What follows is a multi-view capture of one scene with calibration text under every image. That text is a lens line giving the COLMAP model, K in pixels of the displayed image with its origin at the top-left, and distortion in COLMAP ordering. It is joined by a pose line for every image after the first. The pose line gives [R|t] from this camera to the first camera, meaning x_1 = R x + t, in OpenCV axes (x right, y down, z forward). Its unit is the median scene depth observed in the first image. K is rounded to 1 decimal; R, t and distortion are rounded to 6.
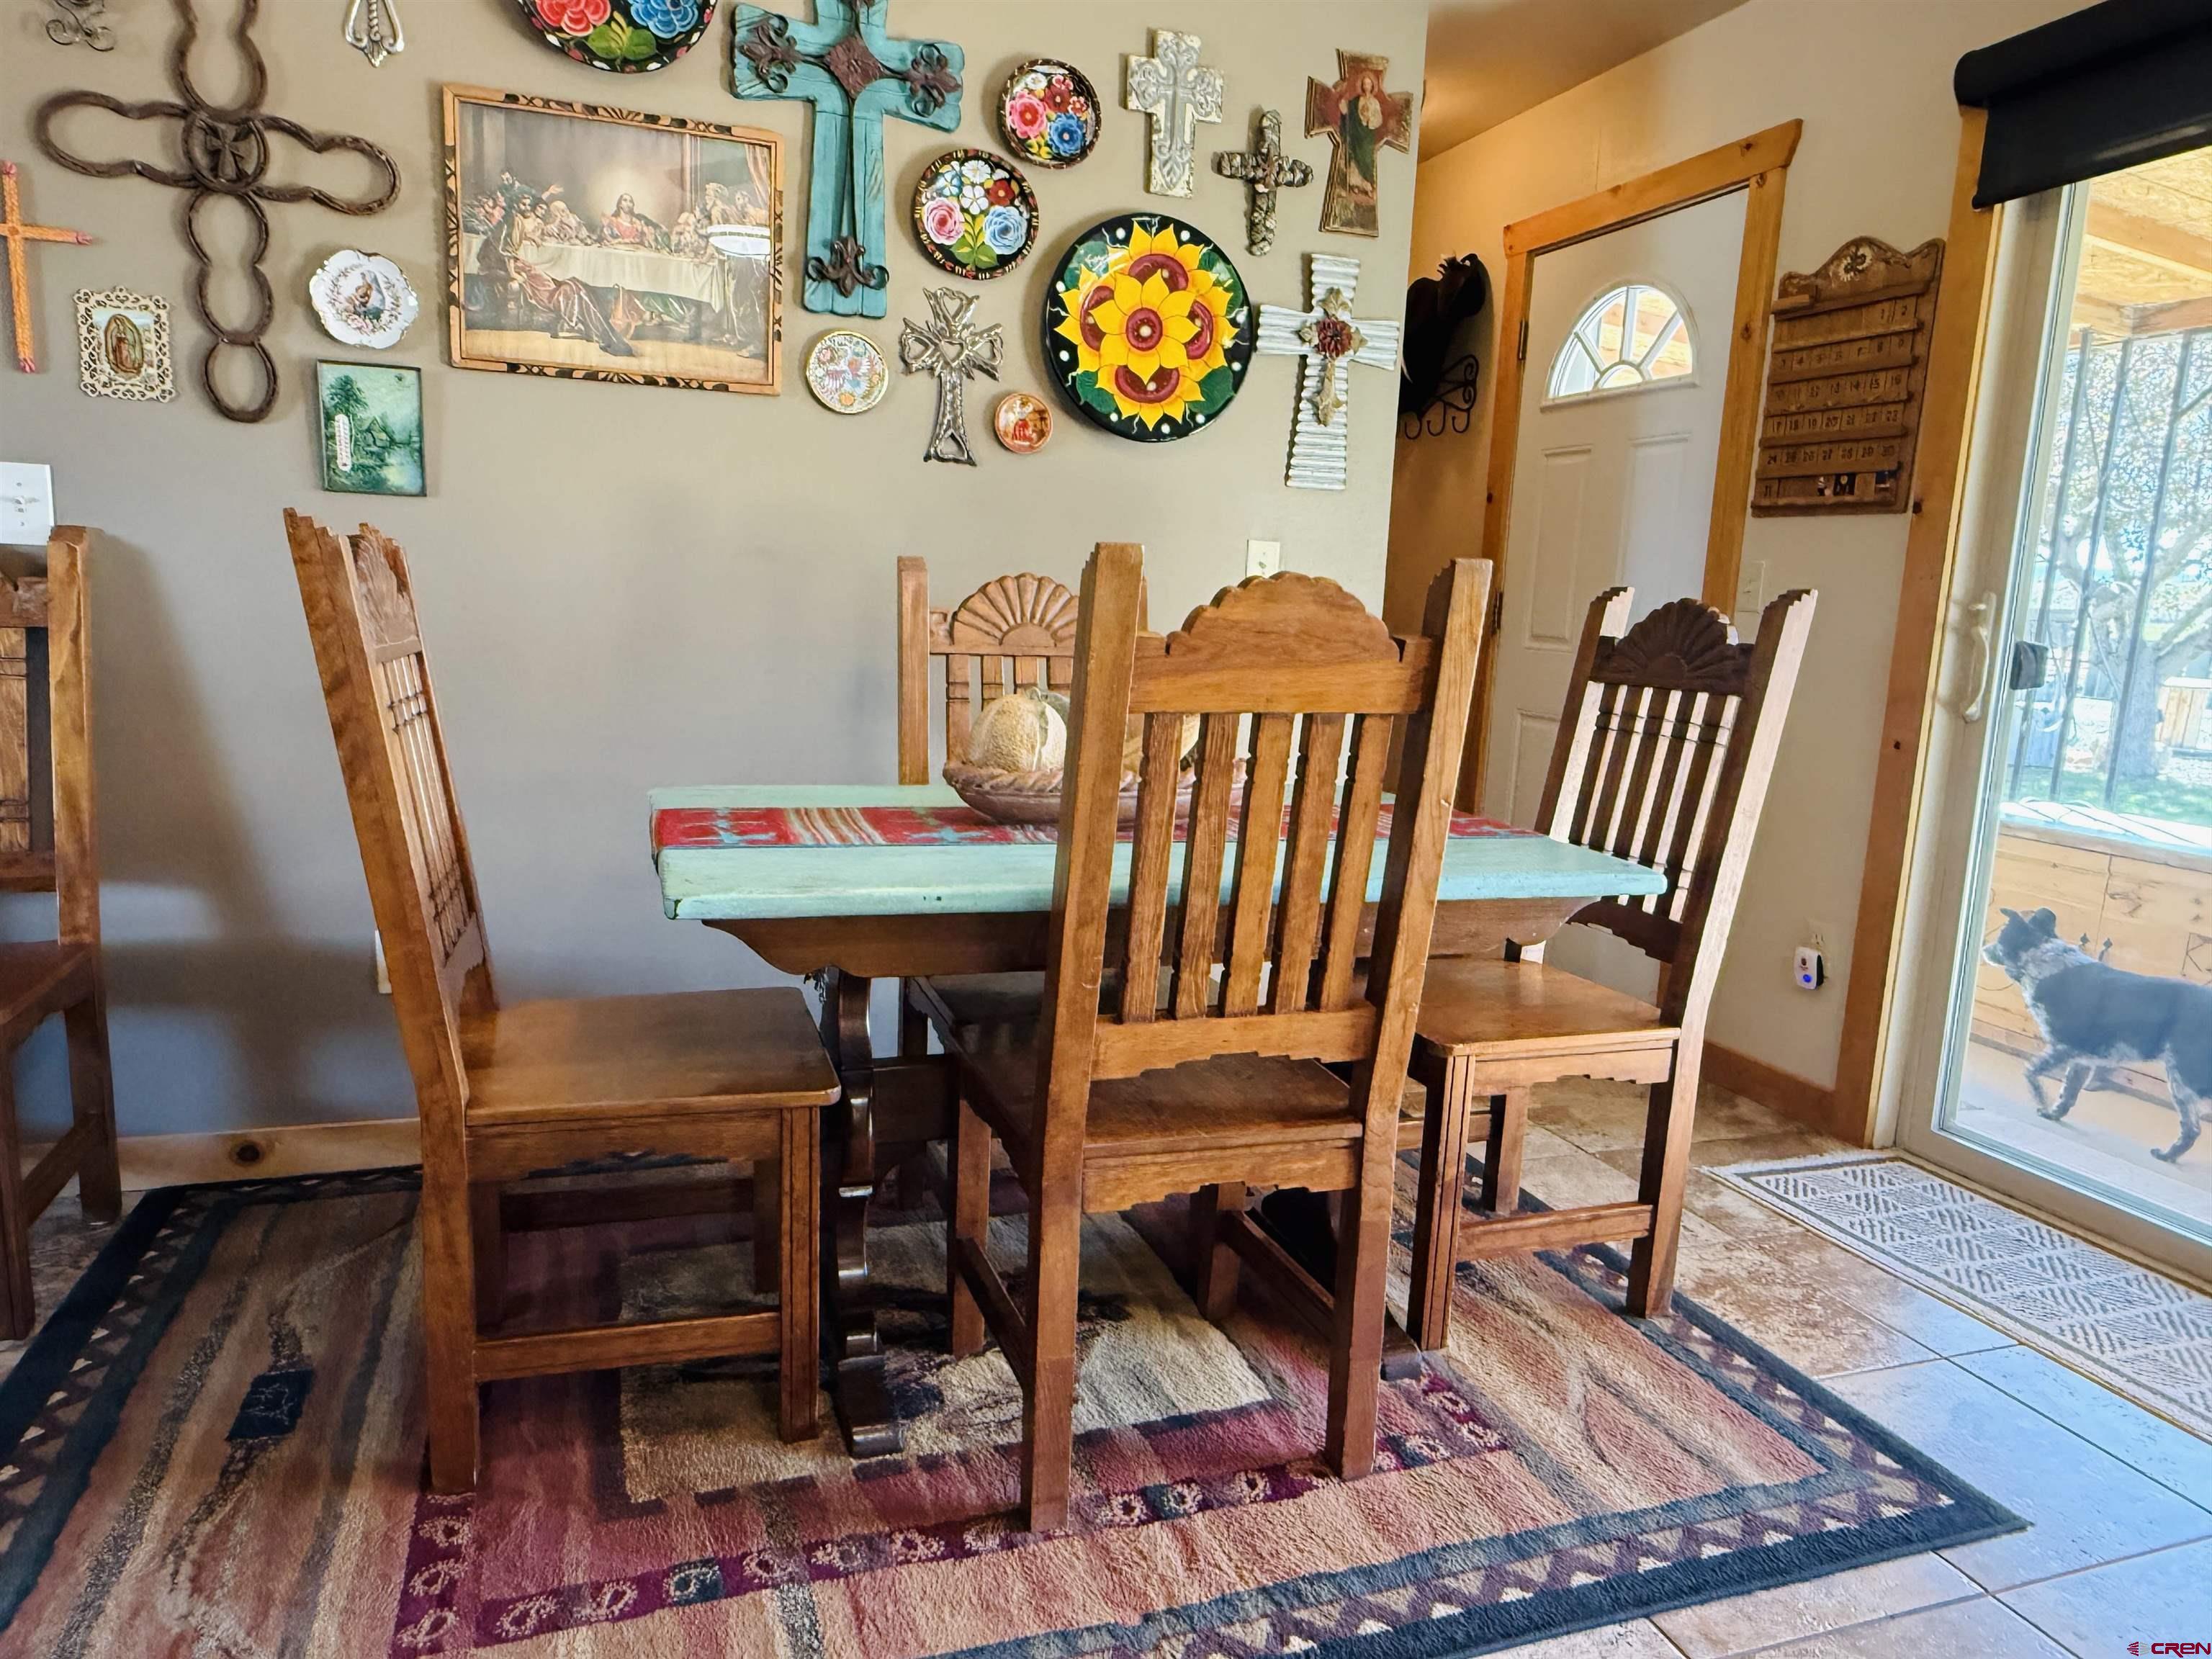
lens RADIAL K [[1432.7, 0, 1091.4], [0, 1432.7, 844.2], [0, 0, 1]] dist [0.002949, -0.001149]
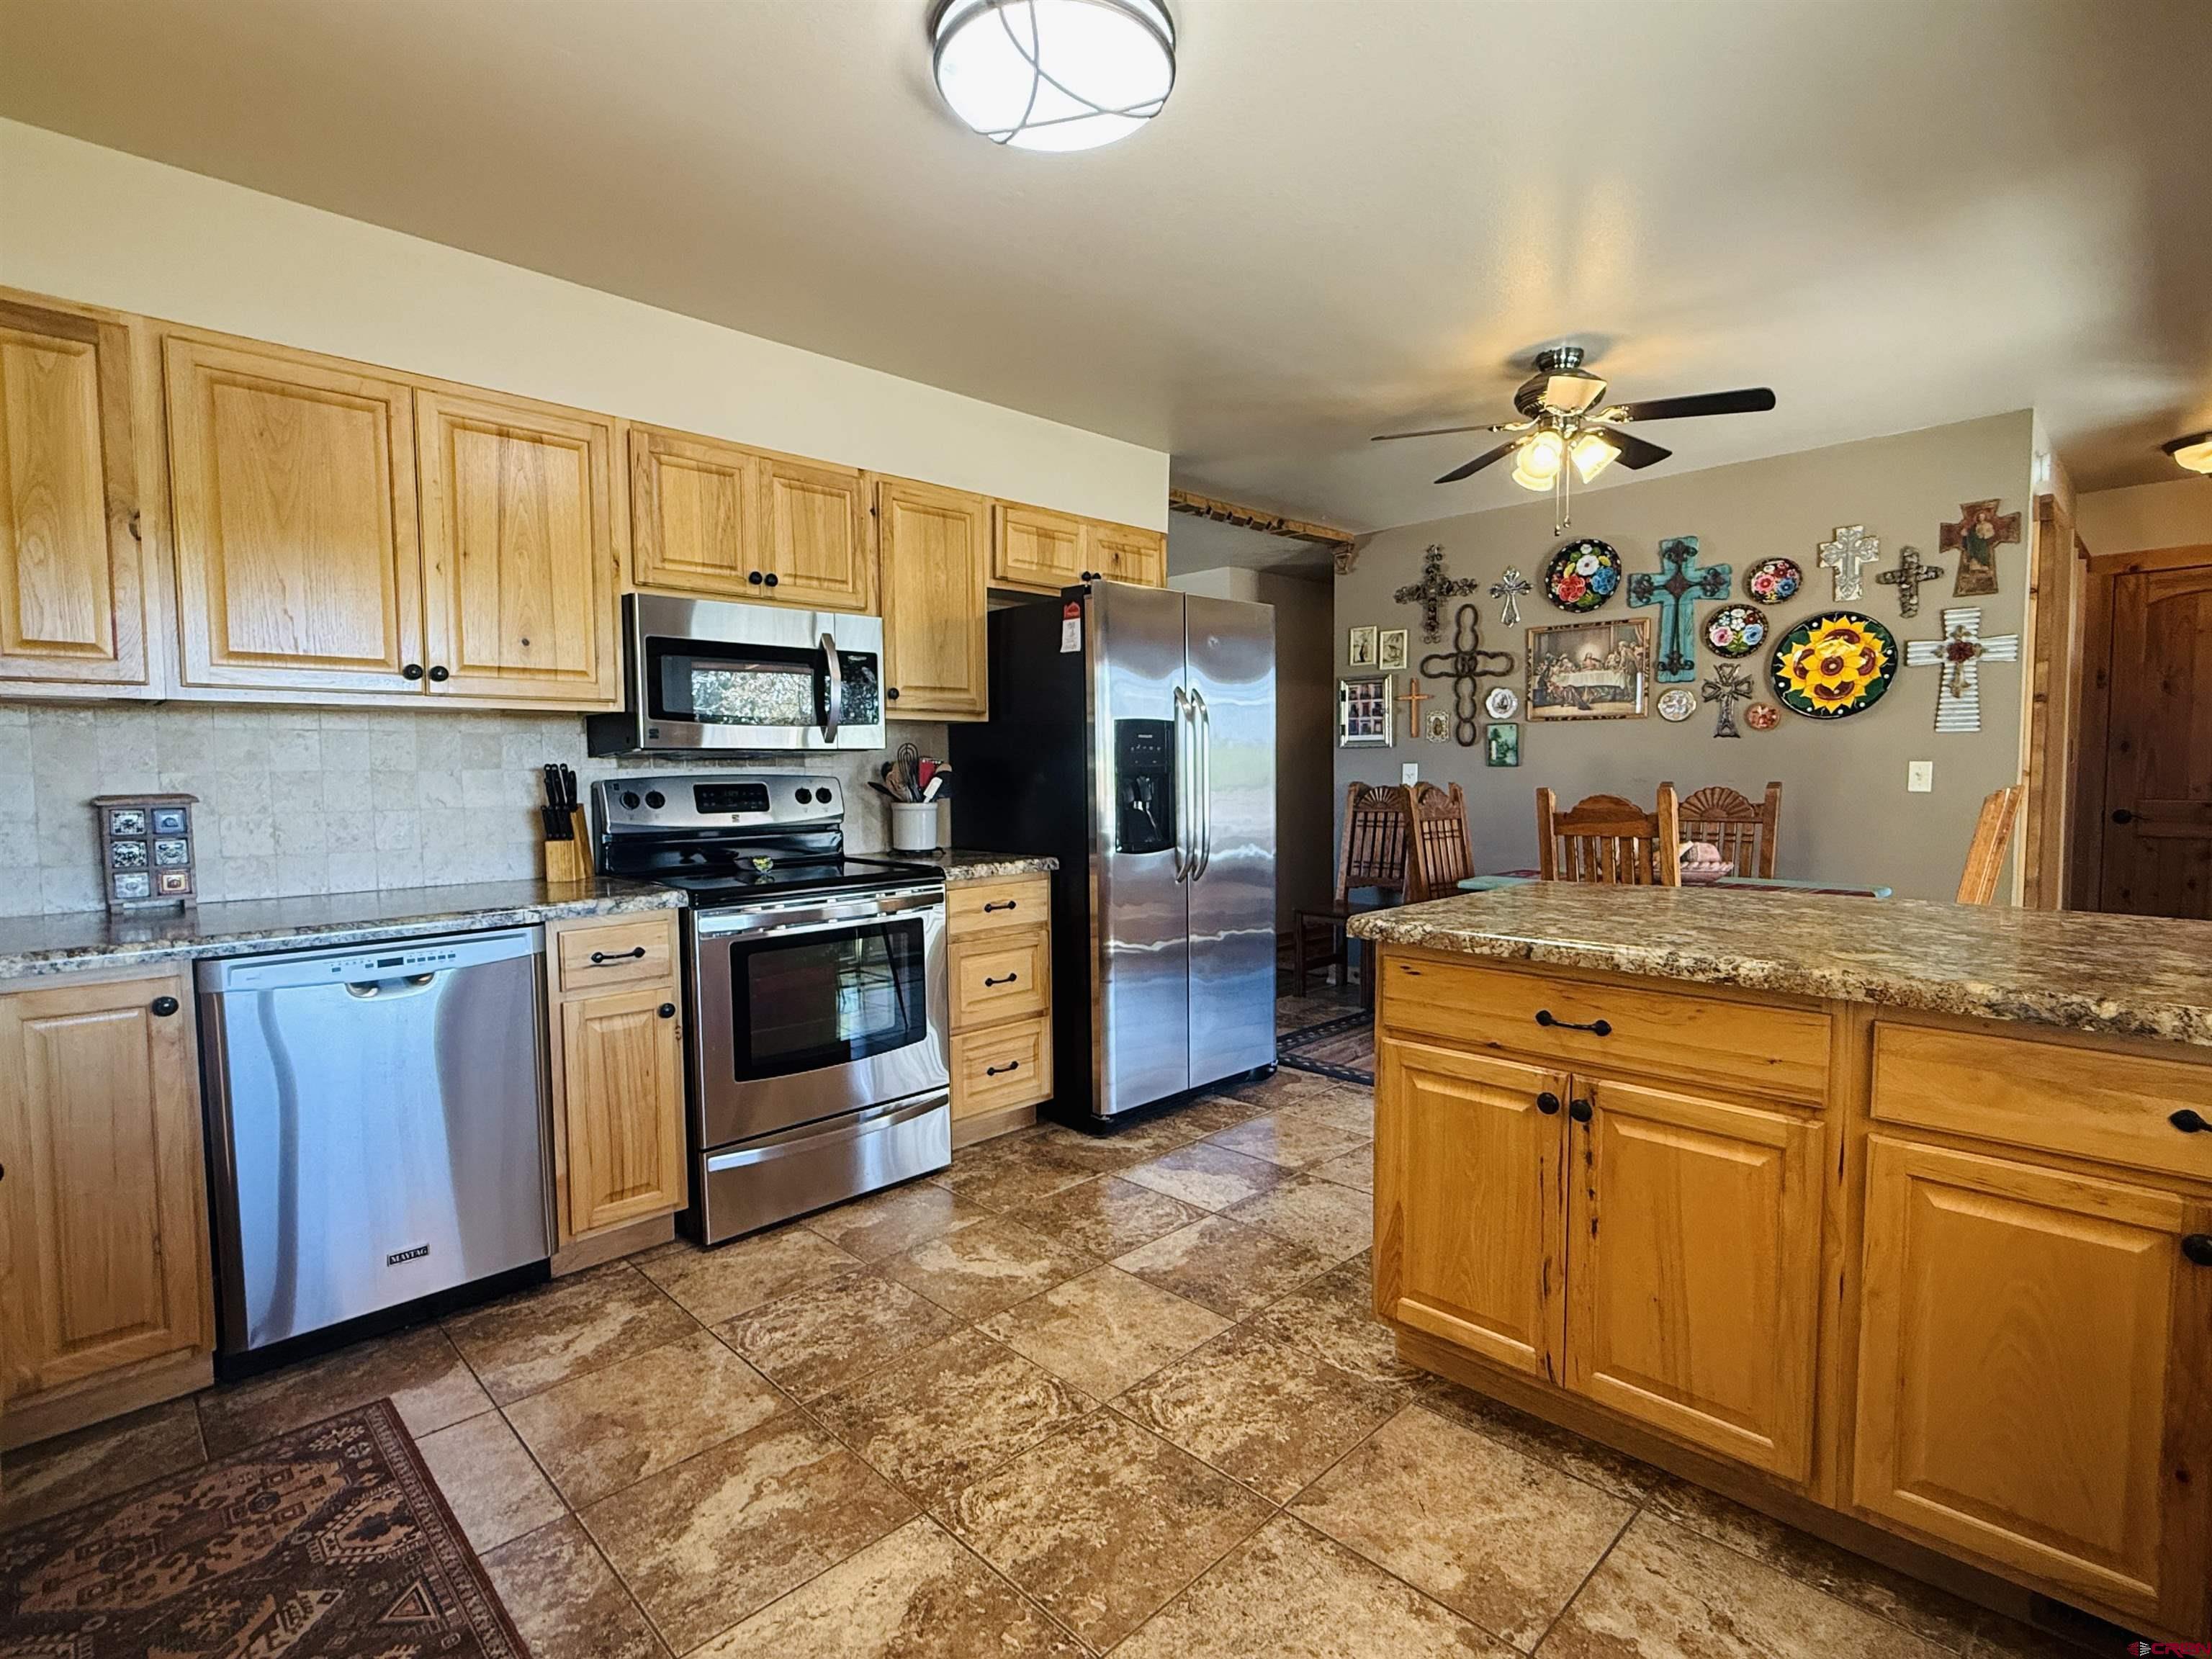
lens RADIAL K [[1074.4, 0, 1106.0], [0, 1074.4, 829.5], [0, 0, 1]] dist [0.002984, 0.000211]
pose [[0.434414, 0.008437, -0.900674, 1.127125], [-0.126417, 0.990629, -0.051694, 0.099243], [0.891798, 0.136317, 0.431410, -0.651858]]
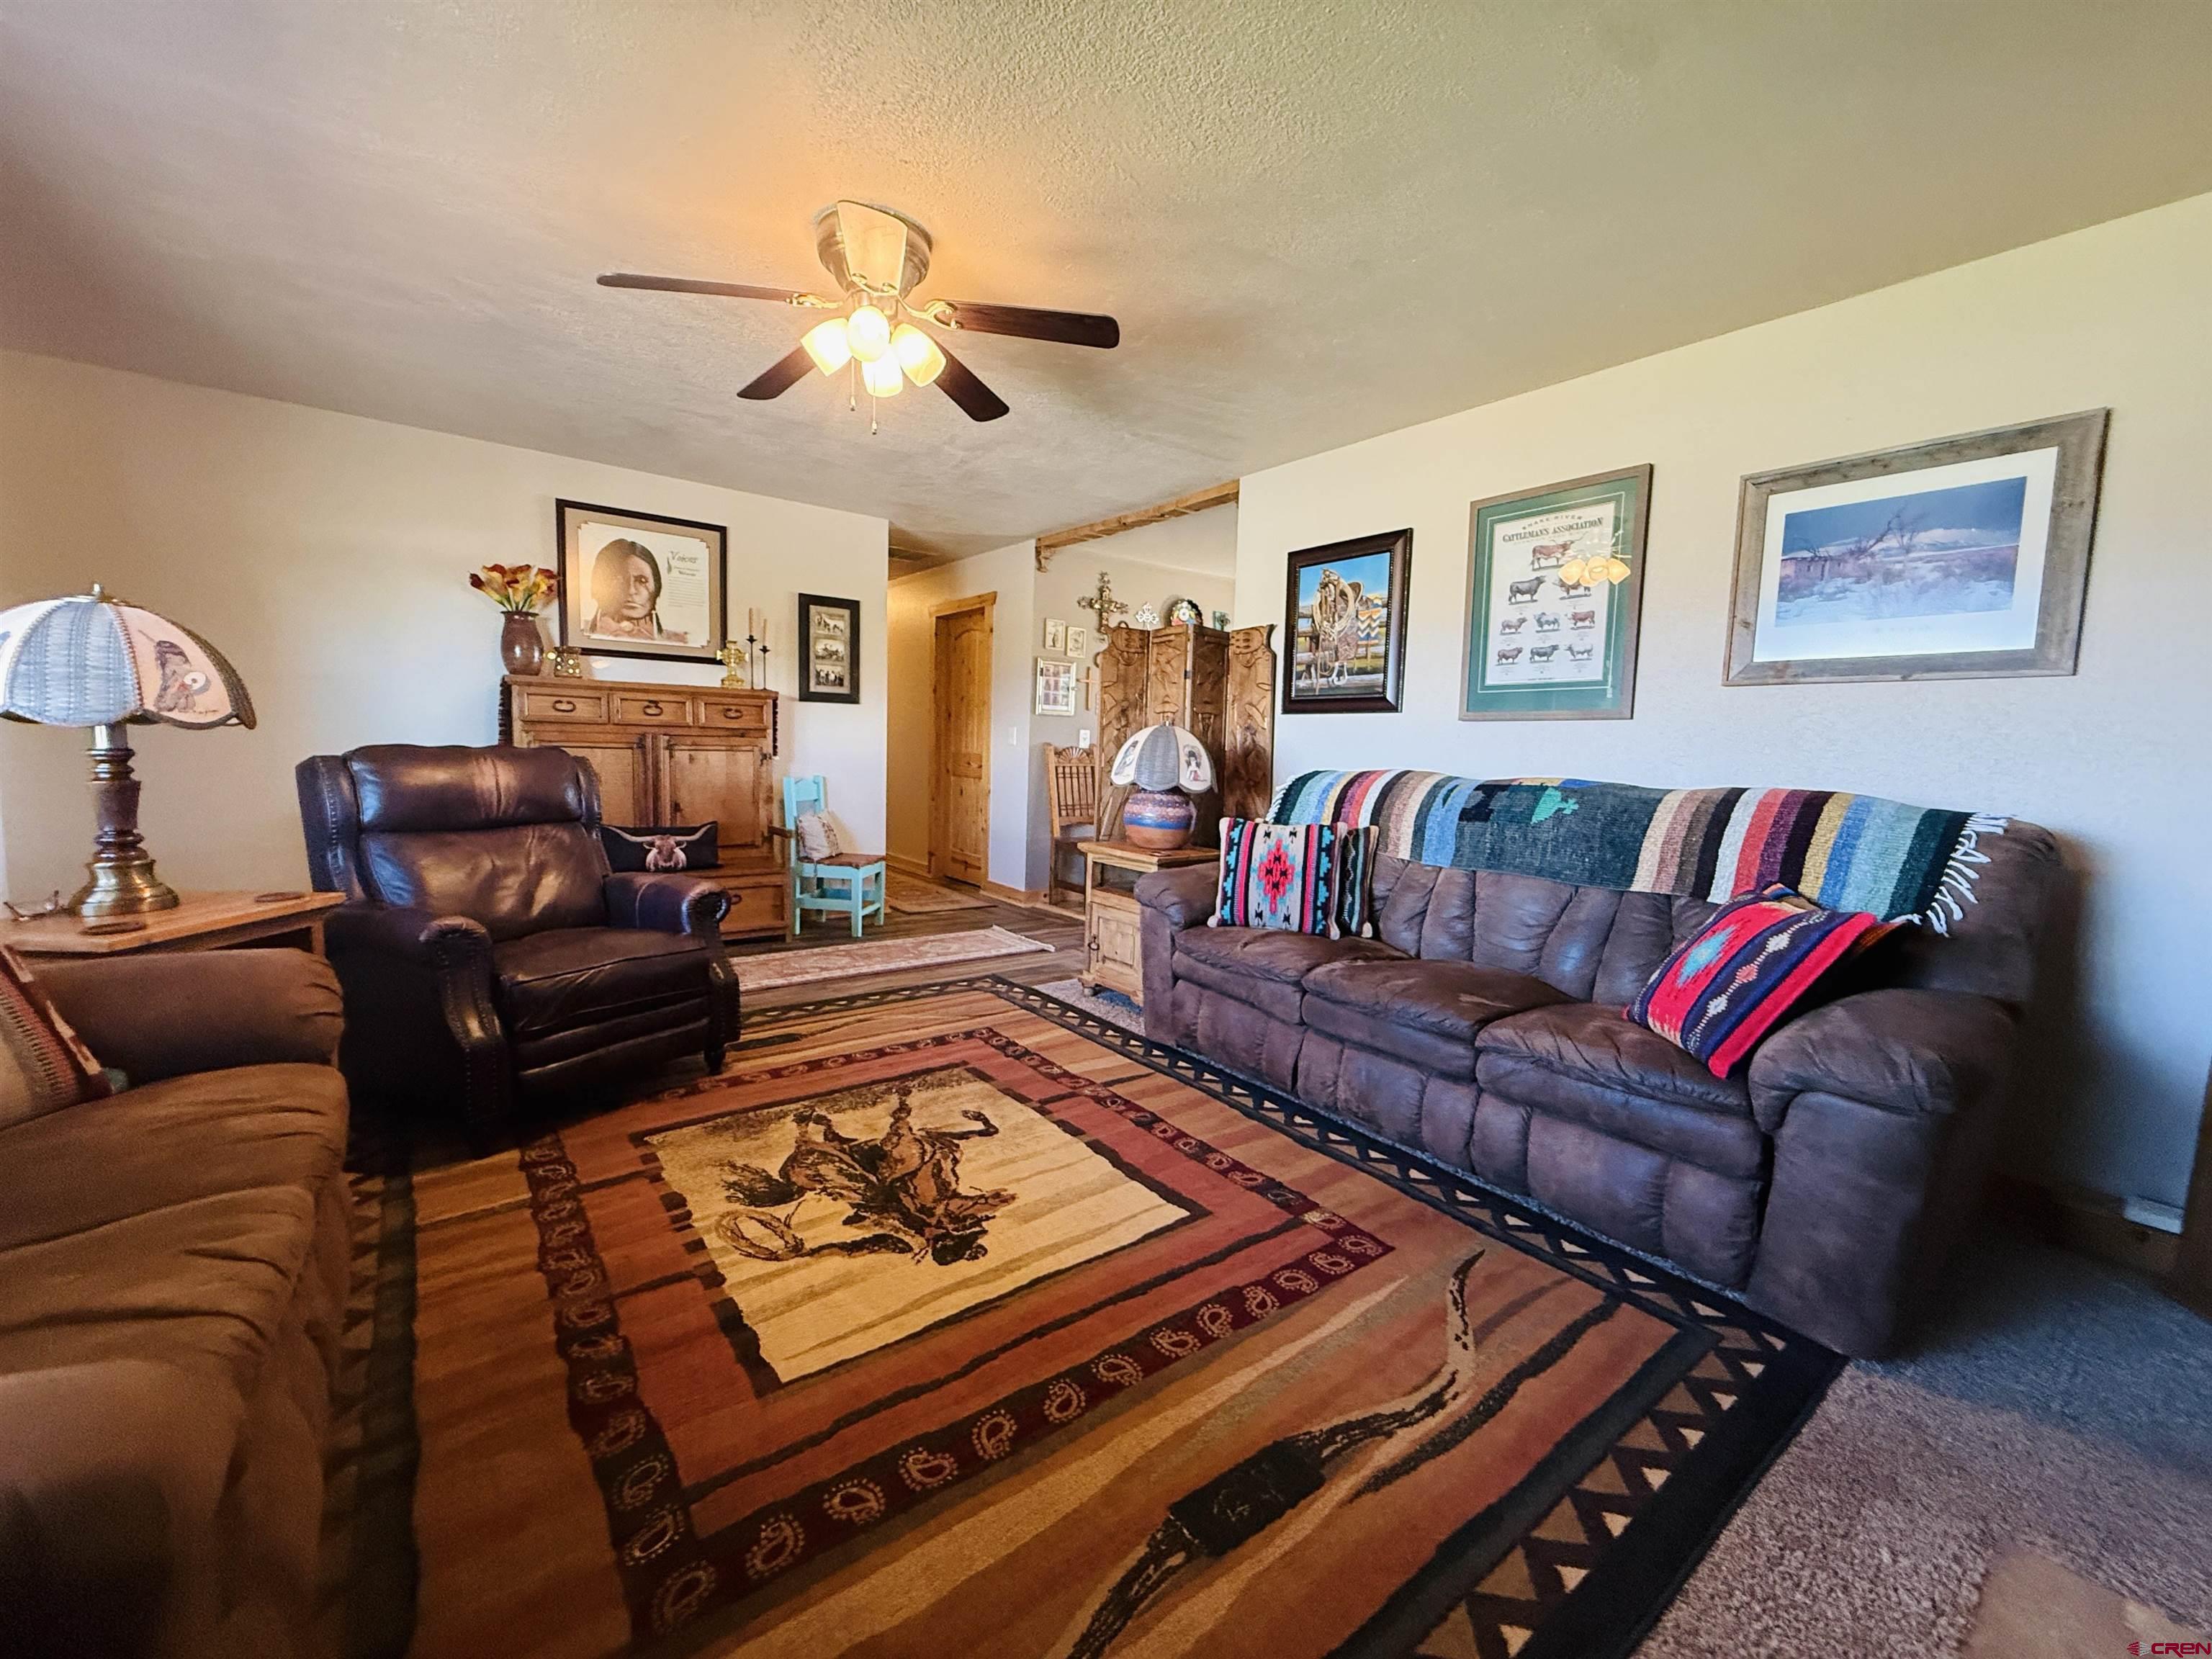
lens RADIAL K [[883.4, 0, 1098.4], [0, 883.4, 831.6], [0, 0, 1]] dist [0.001039, 0.000039]
pose [[0.949768, -0.044655, 0.309754, -1.483501], [0.064438, 0.996464, -0.053927, 0.193538], [-0.306251, 0.071178, 0.949286, -1.530908]]
